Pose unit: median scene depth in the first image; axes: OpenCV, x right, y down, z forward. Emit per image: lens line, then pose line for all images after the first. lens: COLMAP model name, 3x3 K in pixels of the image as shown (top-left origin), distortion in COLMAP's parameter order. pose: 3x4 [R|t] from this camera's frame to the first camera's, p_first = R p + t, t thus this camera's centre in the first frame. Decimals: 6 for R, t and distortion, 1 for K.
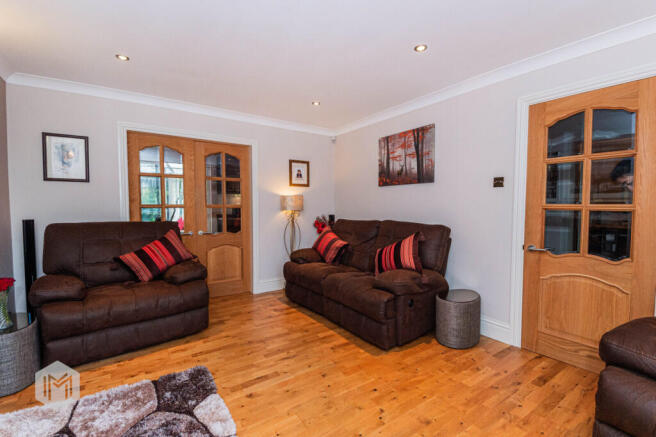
lens RADIAL K [[301.5, 0, 322.0], [0, 301.5, 218.2], [0, 0, 1]] dist [0.000544, -0.006475]
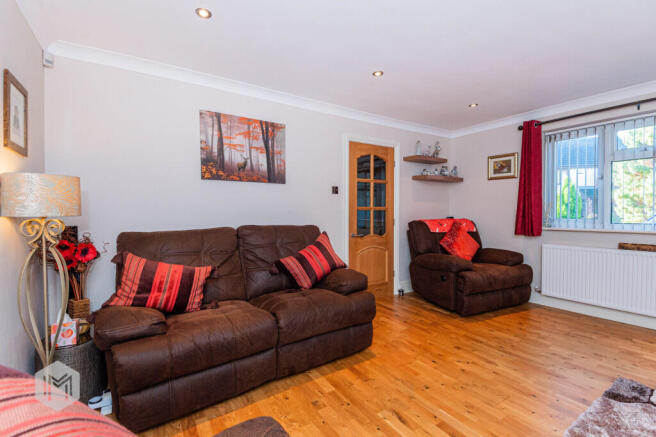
lens RADIAL K [[301.5, 0, 321.6], [0, 301.5, 216.6], [0, 0, 1]] dist [0.000544, -0.006475]
pose [[-0.016056, -0.021572, 0.999638, -0.591668], [0.039485, 0.998974, 0.022191, -0.027073], [-0.999091, 0.039827, -0.015188, 0.854557]]
